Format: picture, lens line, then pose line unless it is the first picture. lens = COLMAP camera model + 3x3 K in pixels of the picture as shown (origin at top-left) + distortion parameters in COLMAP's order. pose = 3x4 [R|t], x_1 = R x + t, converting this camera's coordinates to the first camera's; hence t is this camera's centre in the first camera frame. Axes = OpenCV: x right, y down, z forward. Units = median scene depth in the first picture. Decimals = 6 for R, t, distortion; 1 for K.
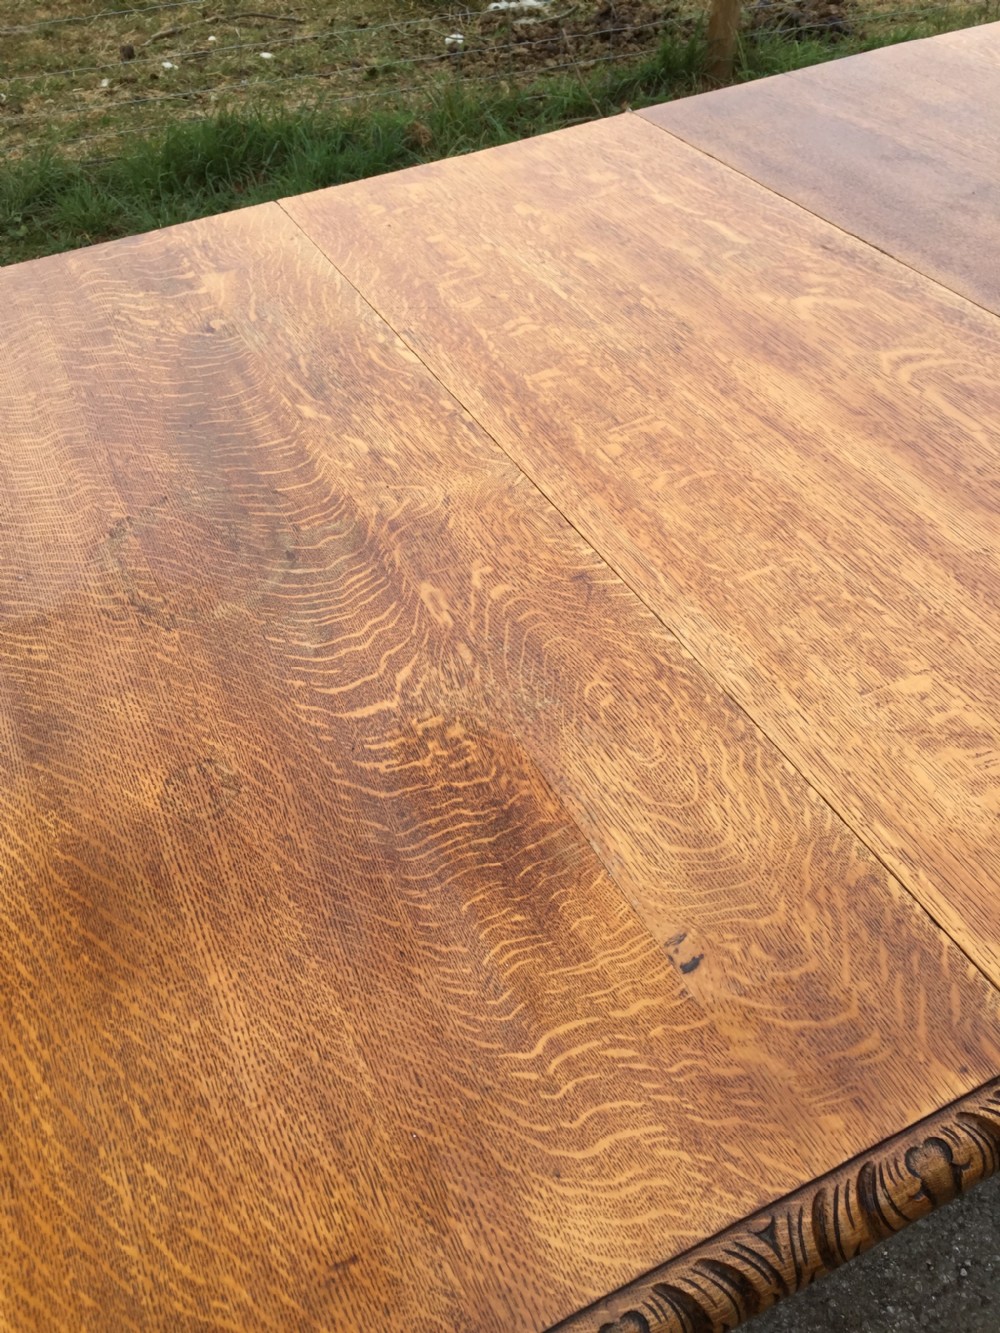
lens RADIAL K [[1149.9, 0, 500.0], [0, 1149.9, 666.5], [0, 0, 1]] dist [0.093585, -0.129426]
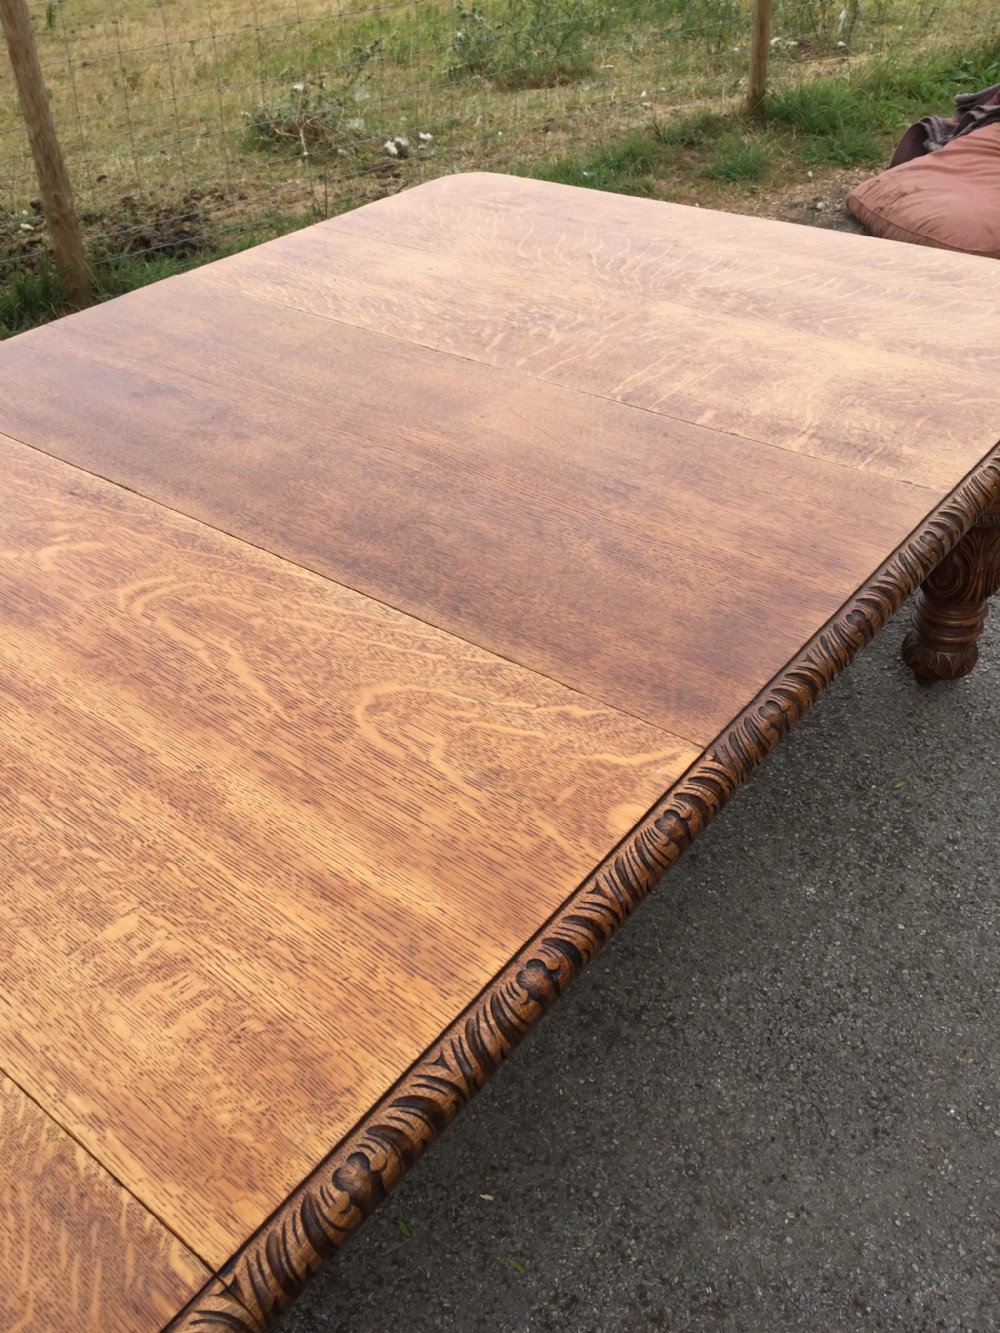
lens RADIAL K [[1145.3, 0, 512.1], [0, 1145.3, 665.0], [0, 0, 1]] dist [0.087722, -0.119298]
pose [[0.900893, -0.248525, 0.355848, 0.296792], [0.293484, 0.952812, -0.077562, -0.020658], [-0.319780, 0.174311, 0.931320, -0.090596]]
